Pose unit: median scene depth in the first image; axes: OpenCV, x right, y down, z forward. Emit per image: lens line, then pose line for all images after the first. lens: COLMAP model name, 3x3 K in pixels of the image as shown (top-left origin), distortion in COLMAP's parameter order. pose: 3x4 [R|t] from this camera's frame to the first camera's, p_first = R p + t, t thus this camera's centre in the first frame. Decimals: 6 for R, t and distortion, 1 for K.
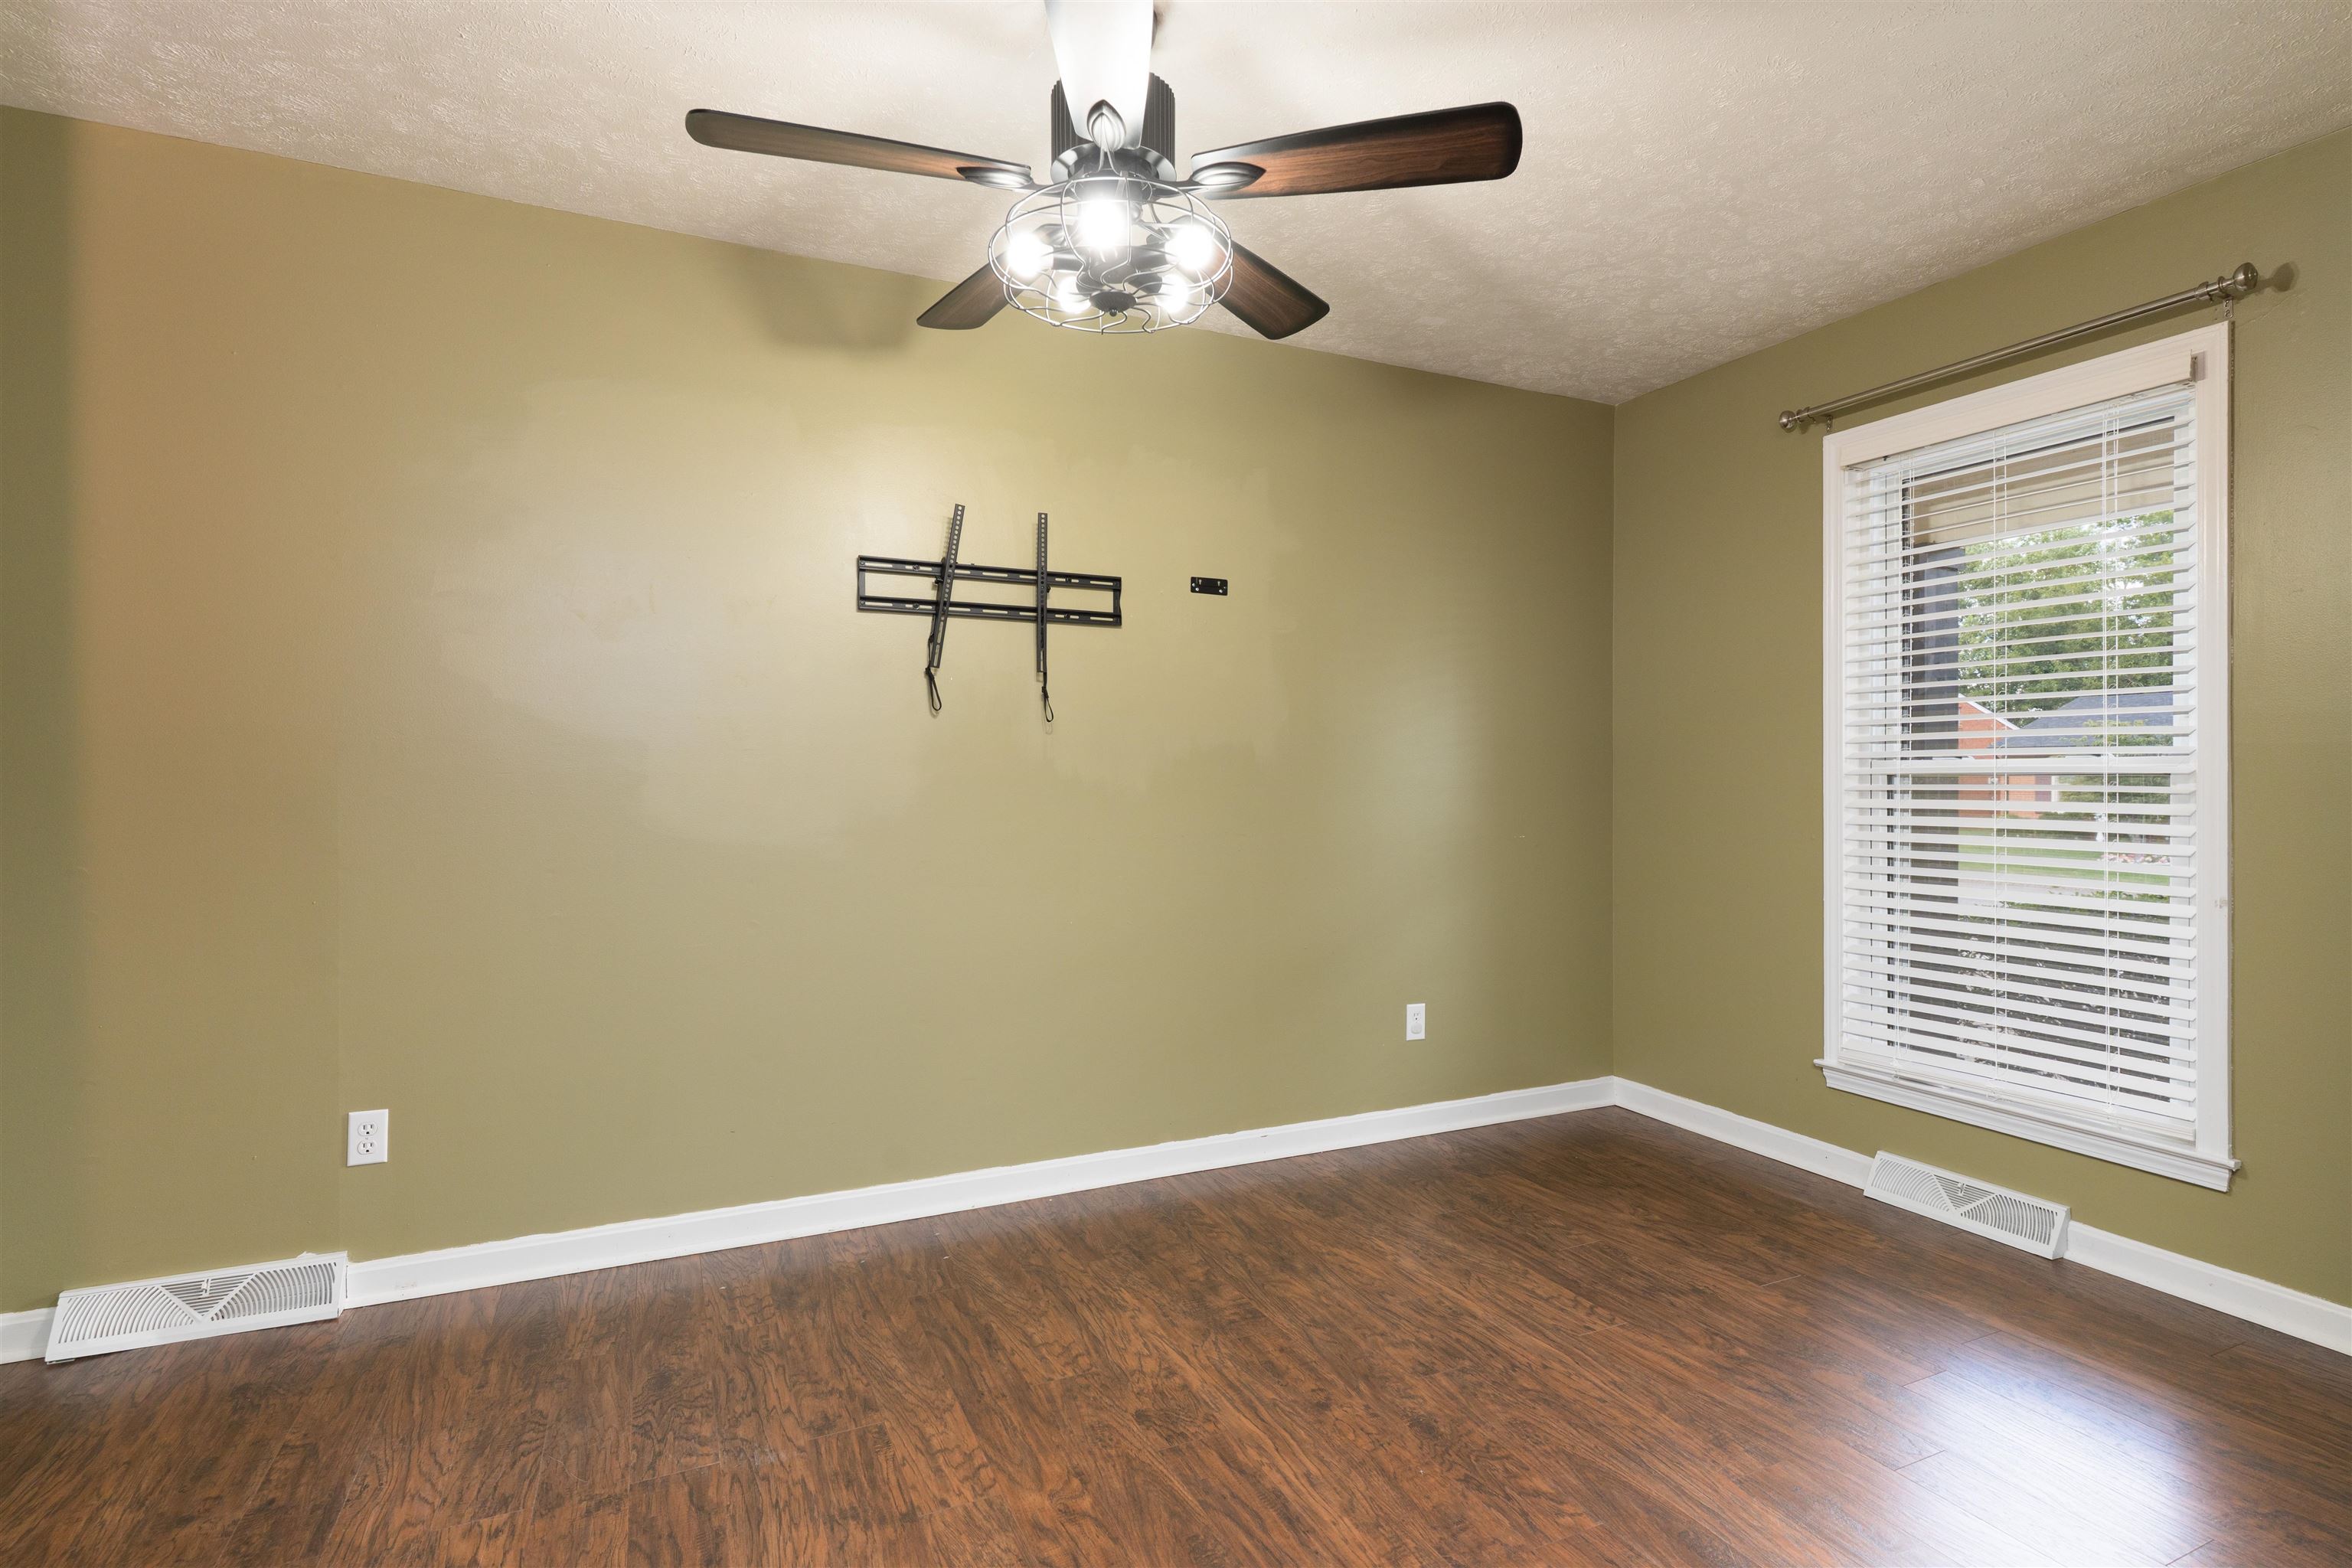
lens RADIAL K [[1149.9, 0, 1186.1], [0, 1149.9, 776.3], [0, 0, 1]] dist [0.001015, 0.000385]
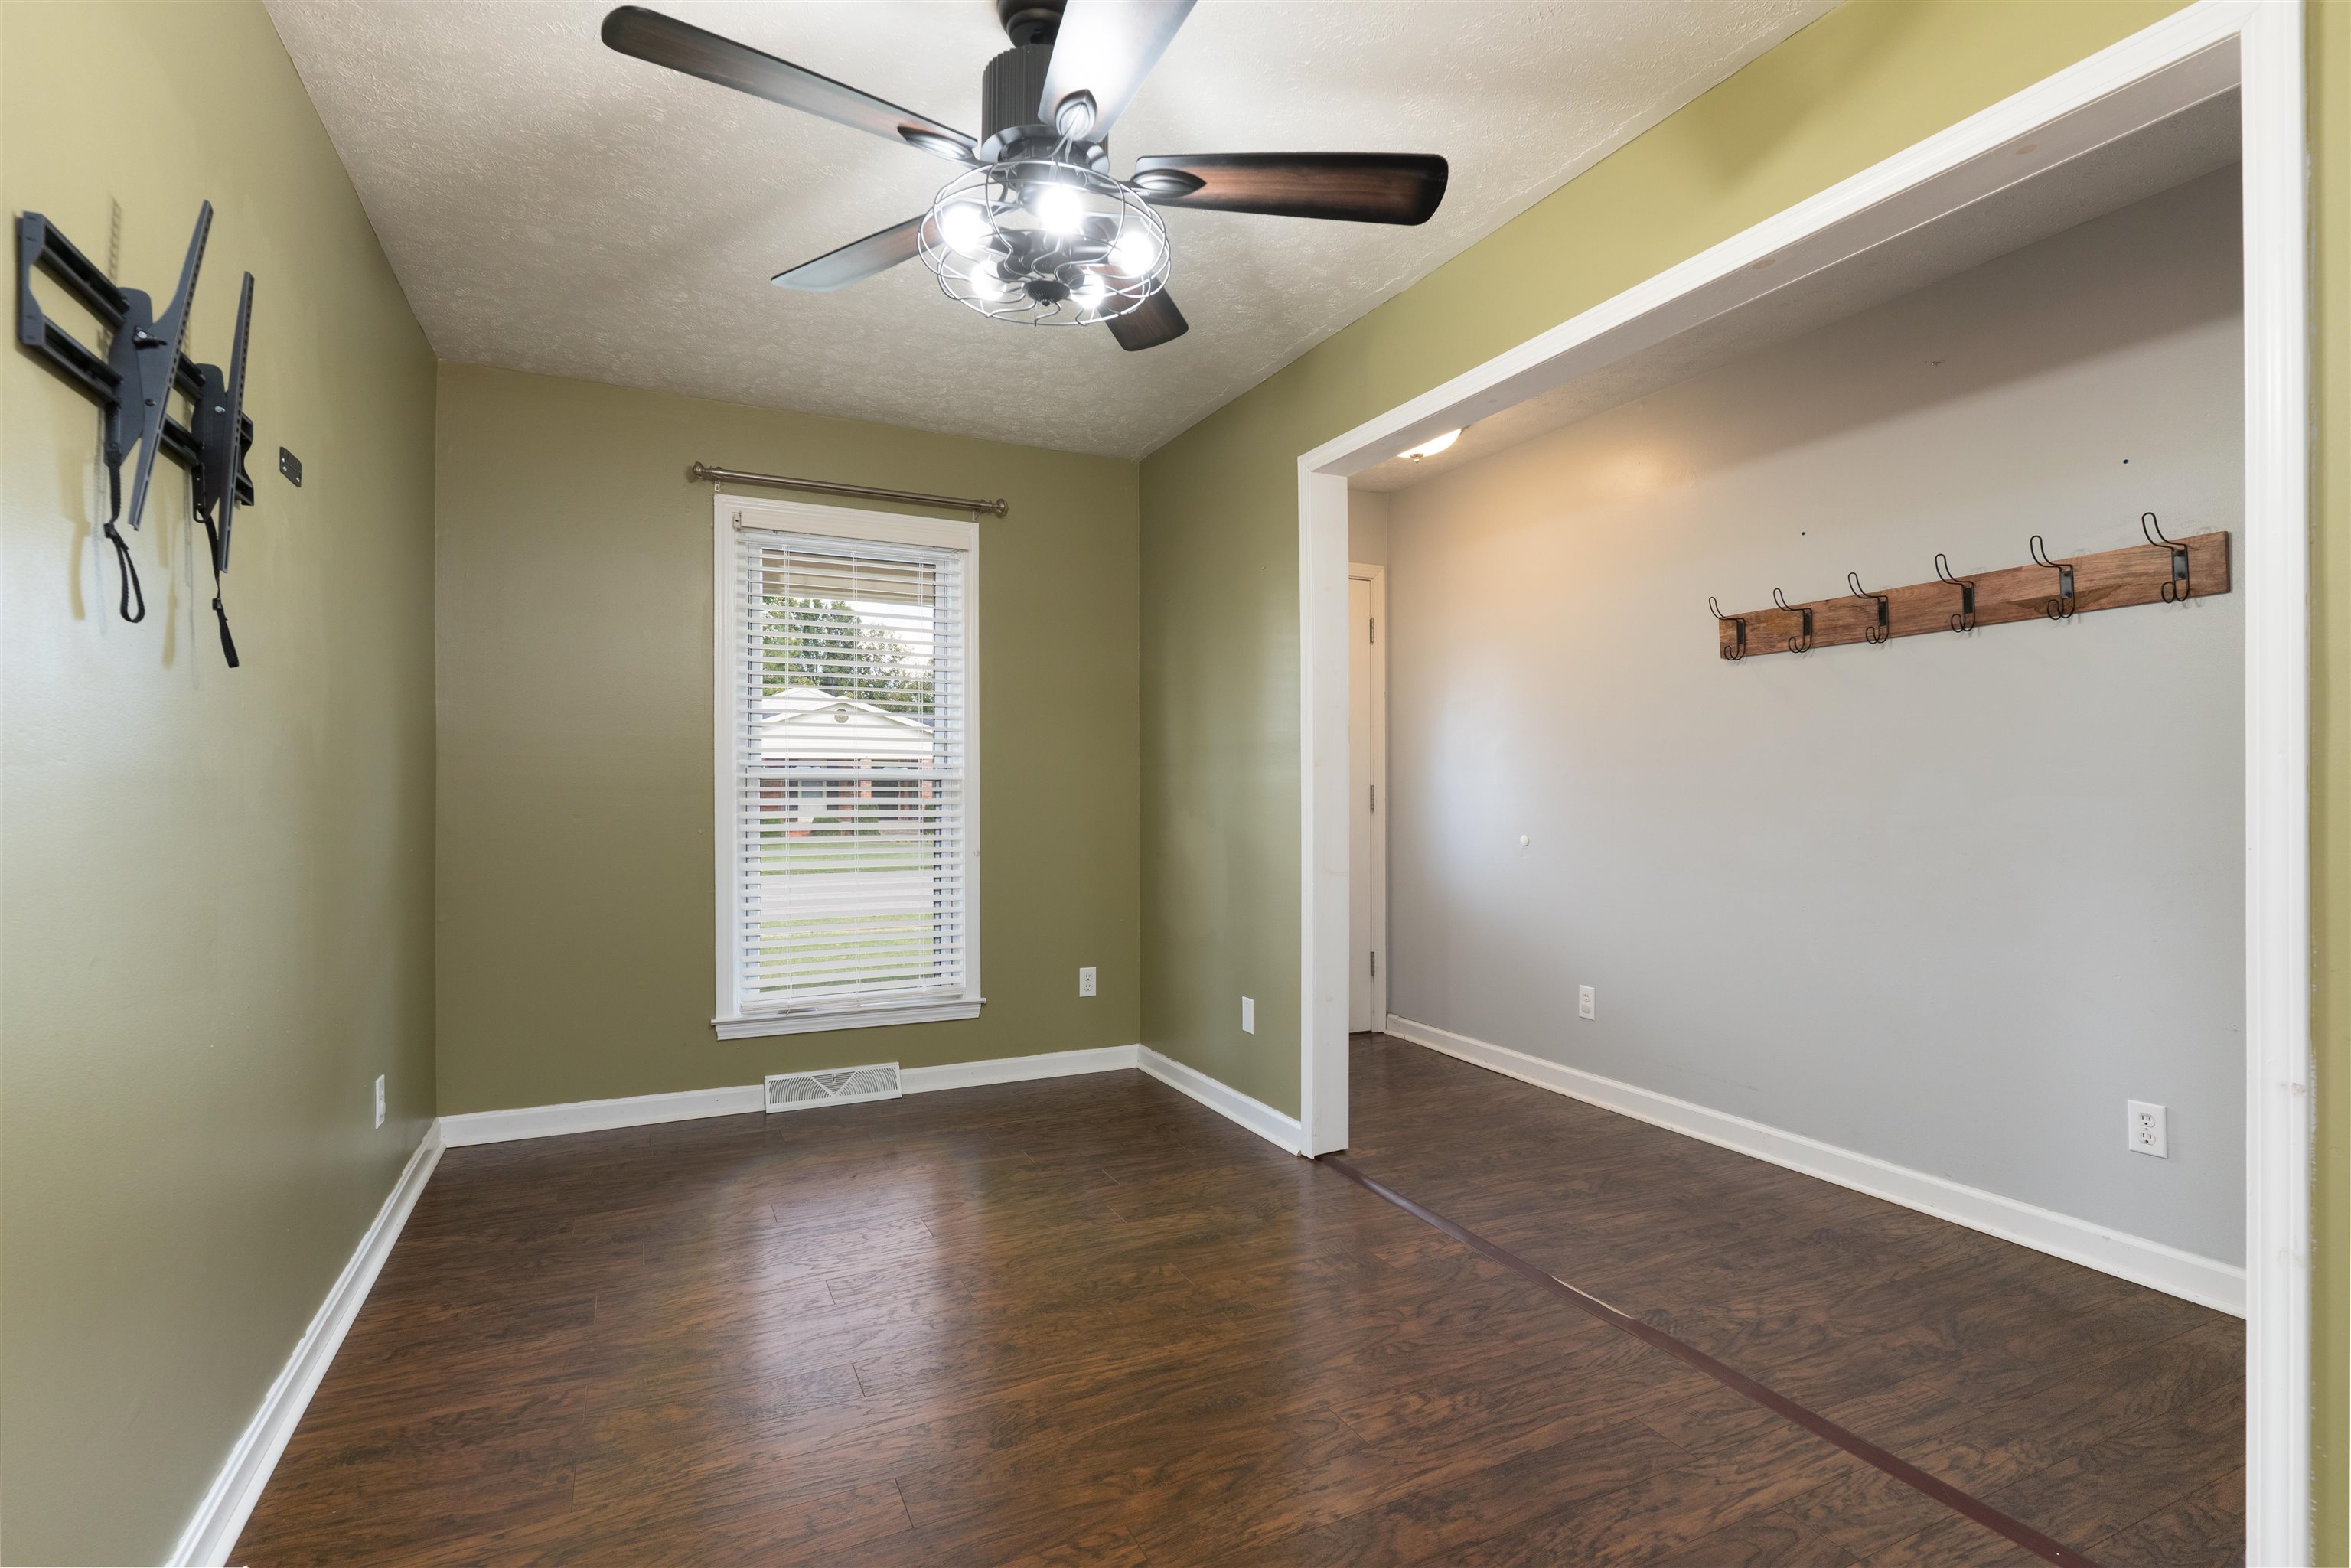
lens RADIAL K [[1128.5, 0, 1175.5], [0, 1128.5, 784.0], [0, 0, 1]] dist [0.001269, 0.001388]
pose [[-0.024208, 0.001783, 0.999705, -0.746448], [-0.005130, 0.999985, -0.001908, 0.004740], [-0.999694, -0.005175, -0.024198, 0.666378]]
